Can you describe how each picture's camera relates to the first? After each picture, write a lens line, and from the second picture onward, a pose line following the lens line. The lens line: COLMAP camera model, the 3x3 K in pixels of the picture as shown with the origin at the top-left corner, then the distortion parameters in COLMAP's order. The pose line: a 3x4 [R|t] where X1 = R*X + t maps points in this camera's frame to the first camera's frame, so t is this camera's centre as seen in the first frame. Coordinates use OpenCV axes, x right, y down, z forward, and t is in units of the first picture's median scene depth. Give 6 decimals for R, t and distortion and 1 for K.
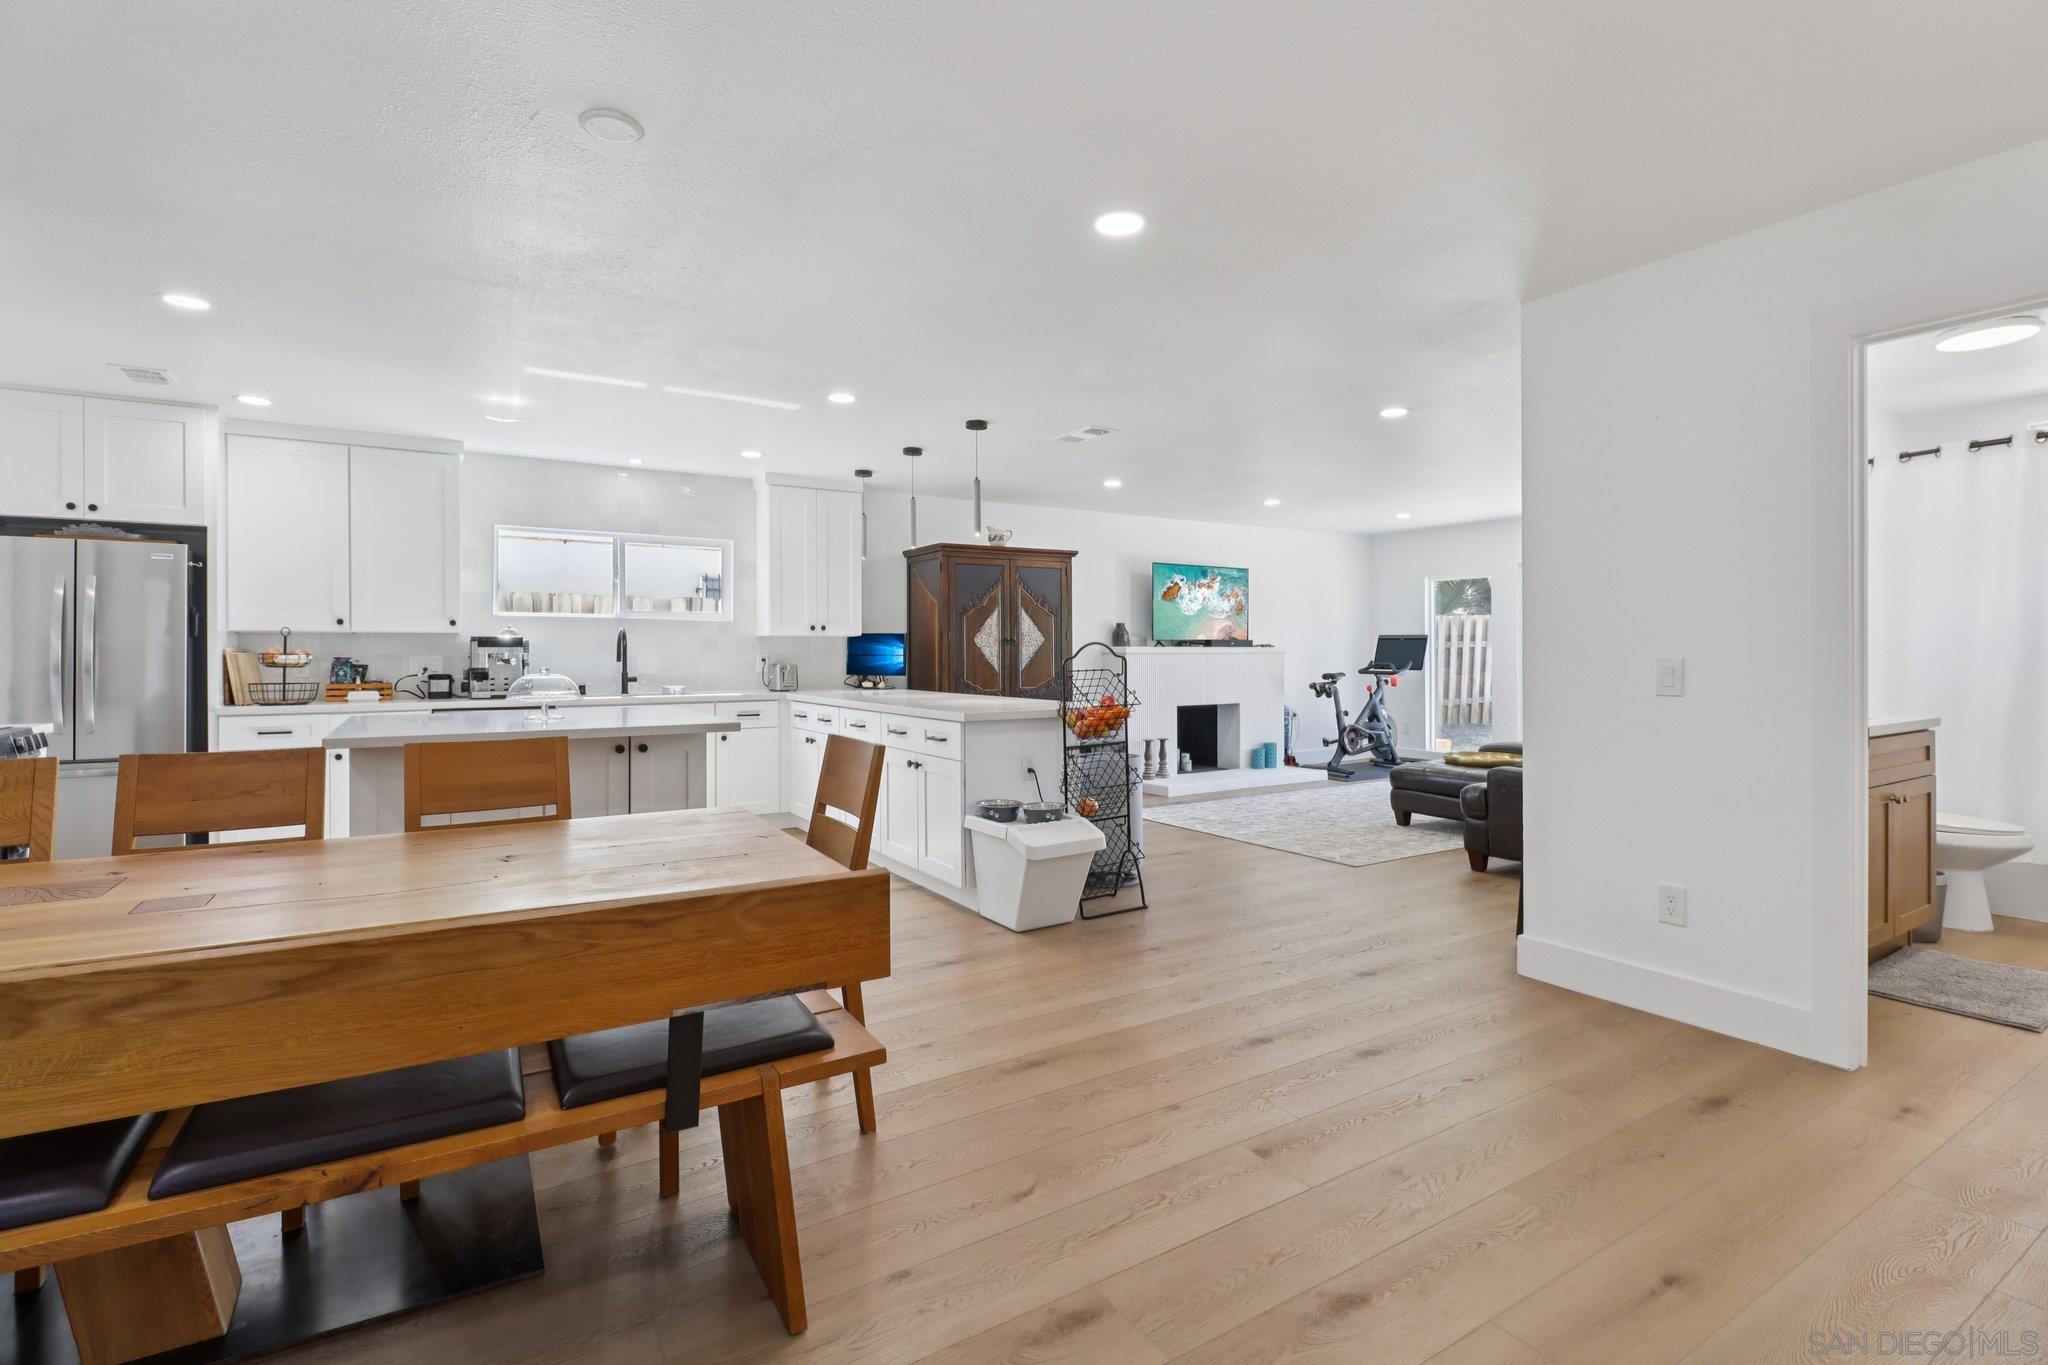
lens RADIAL K [[950.0, 0, 1027.5], [0, 950.0, 658.6], [0, 0, 1]] dist [0.007011, -0.010561]
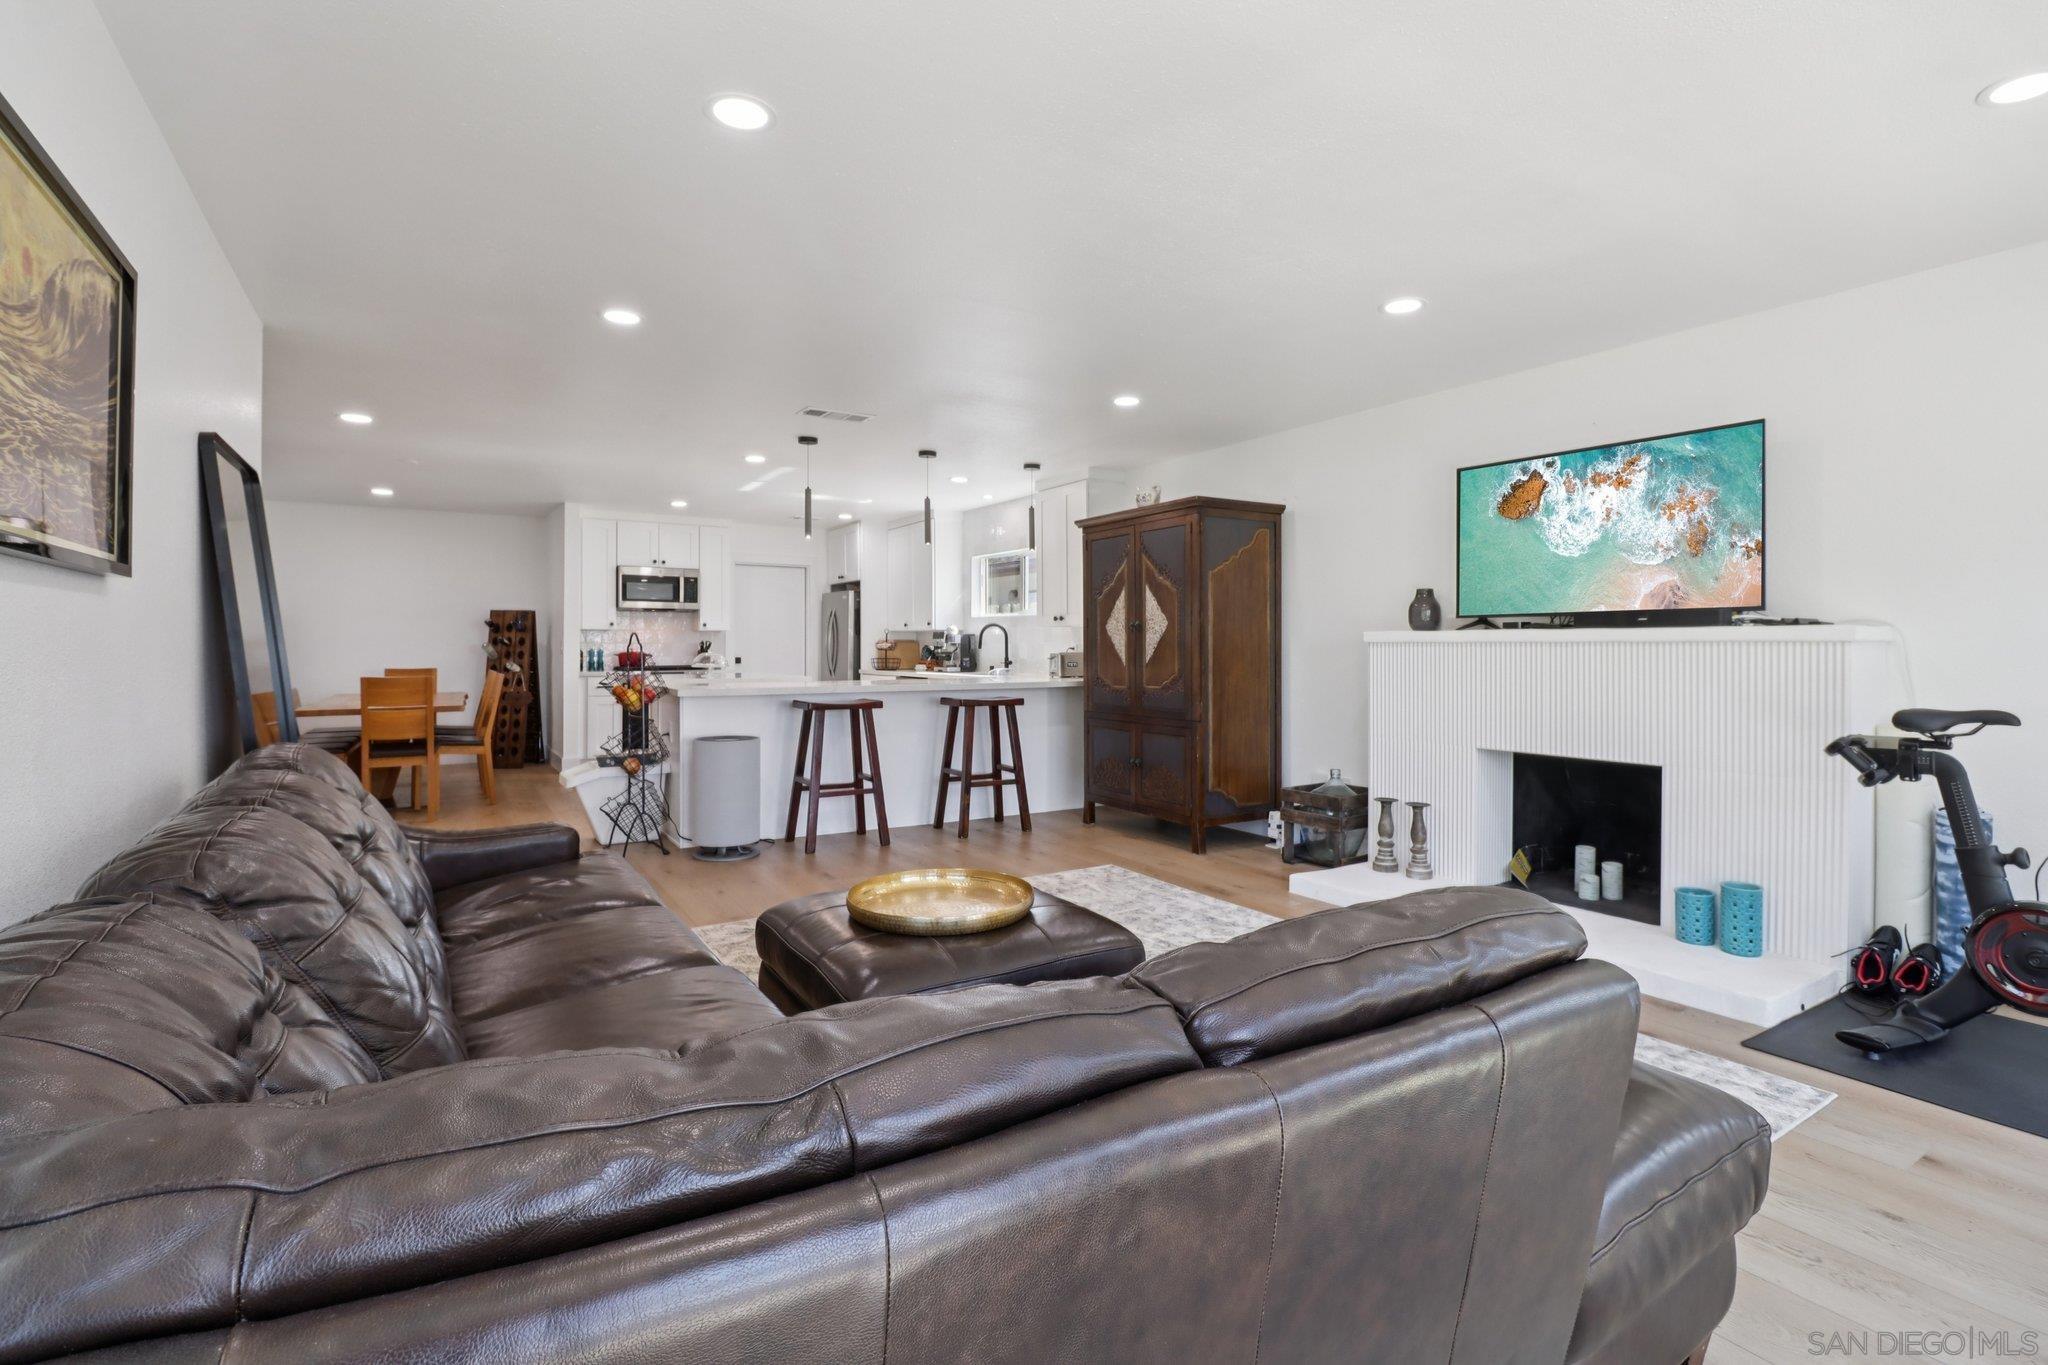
lens RADIAL K [[950.0, 0, 1028.6], [0, 950.0, 652.7], [0, 0, 1]] dist [0.007011, -0.010561]
pose [[-0.002194, 0.009051, -0.999957, 0.963191], [-0.007133, 0.999933, 0.009066, -0.004180], [0.999972, 0.007153, -0.002129, 1.128085]]
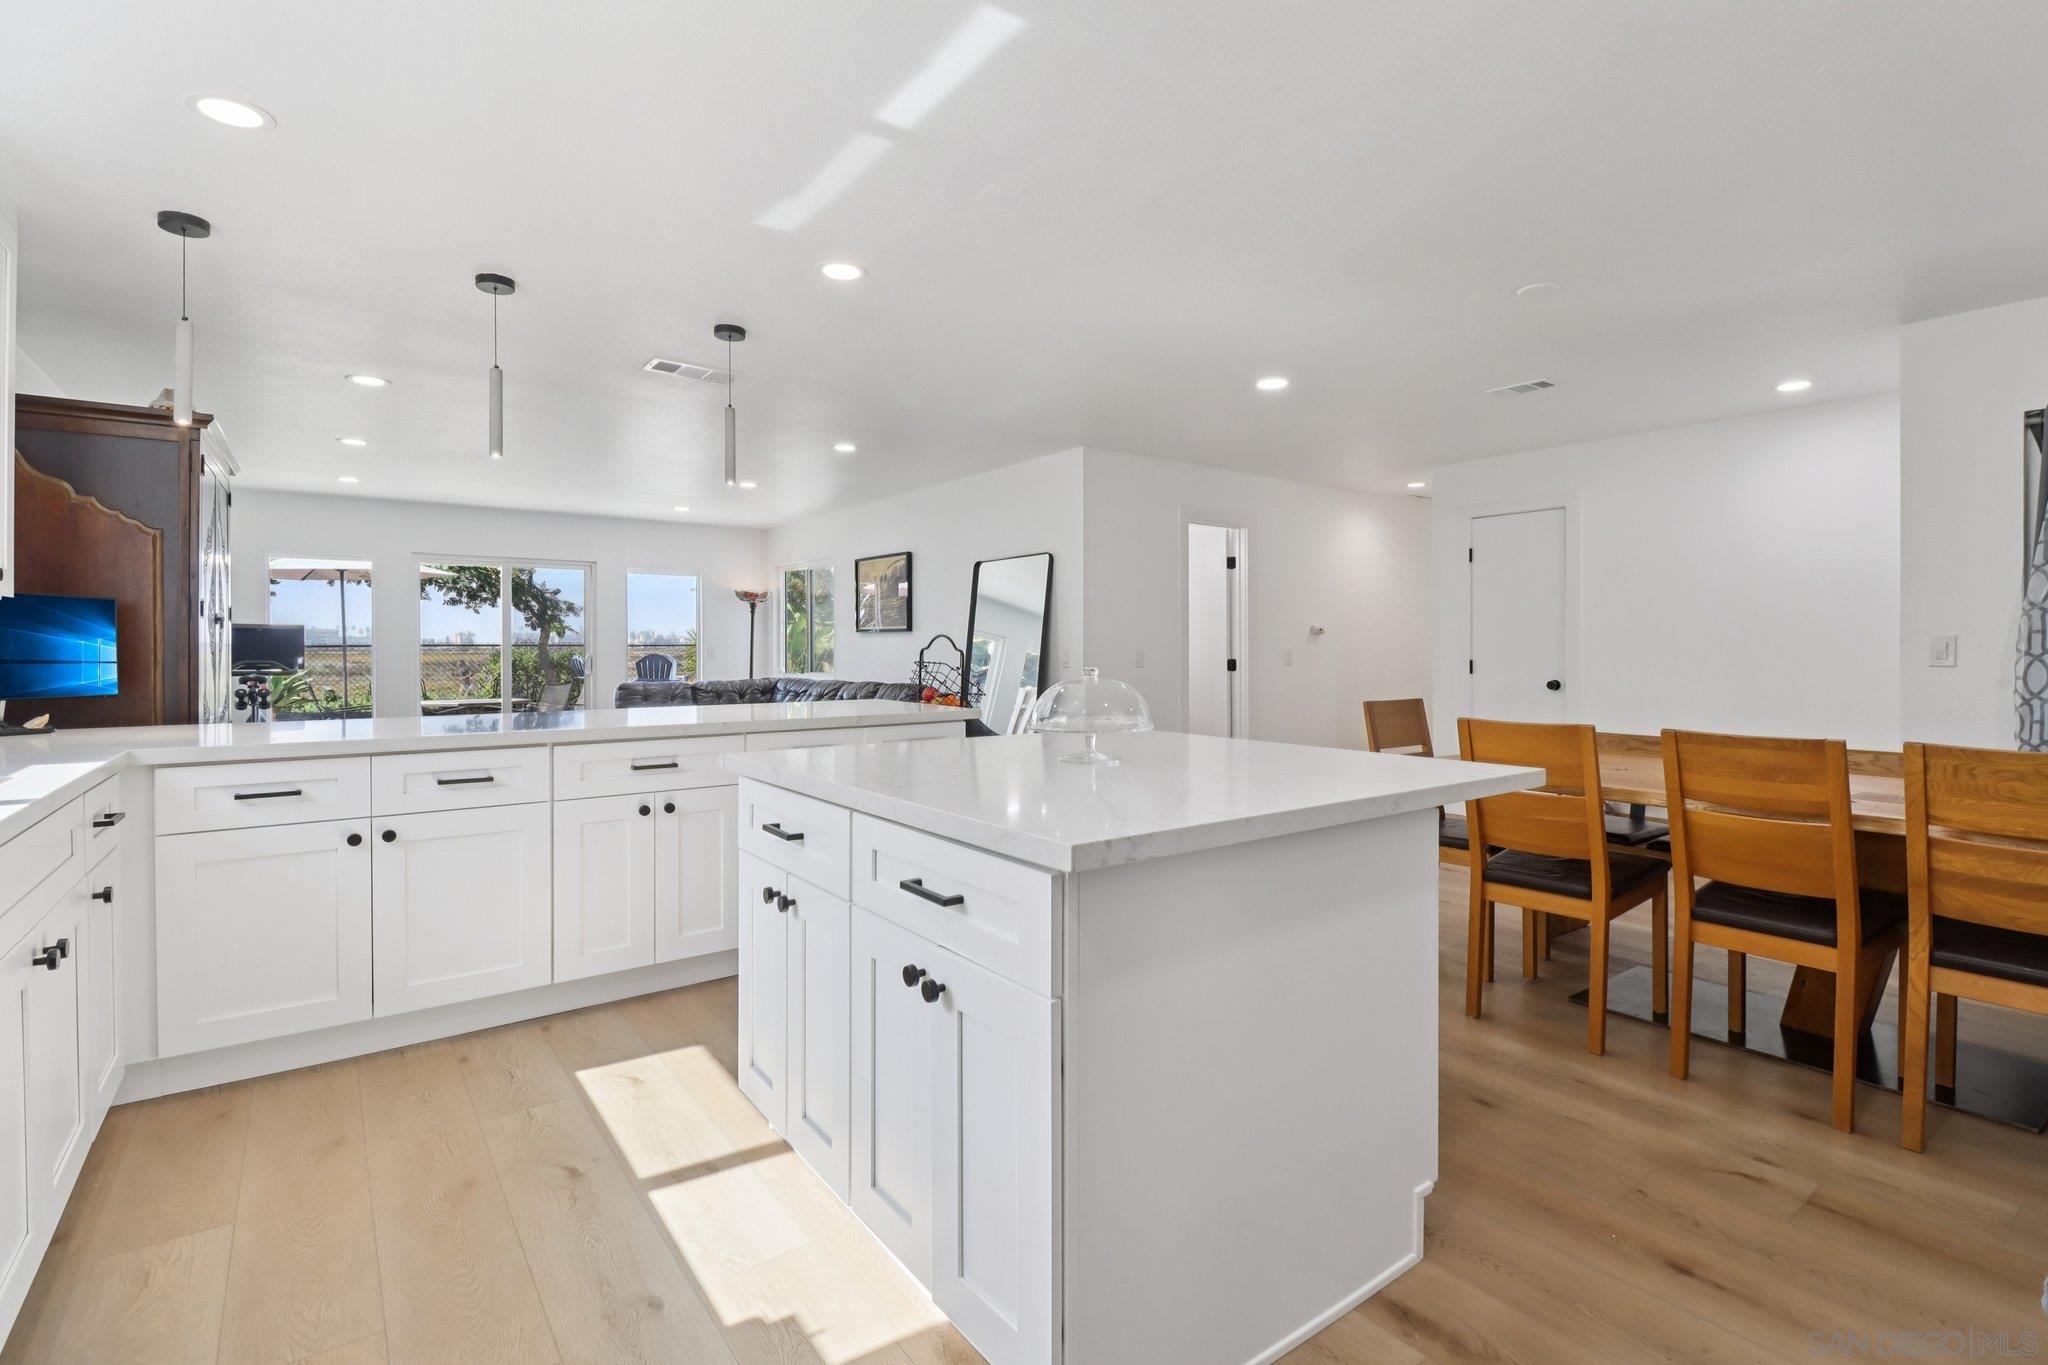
lens RADIAL K [[950.0, 0, 1043.1], [0, 950.0, 663.8], [0, 0, 1]] dist [0.007011, -0.010561]
pose [[-0.094544, -0.014480, 0.995415, -0.714587], [0.006048, 0.999867, 0.015119, -0.000813], [-0.995502, 0.007450, -0.094444, 0.735431]]
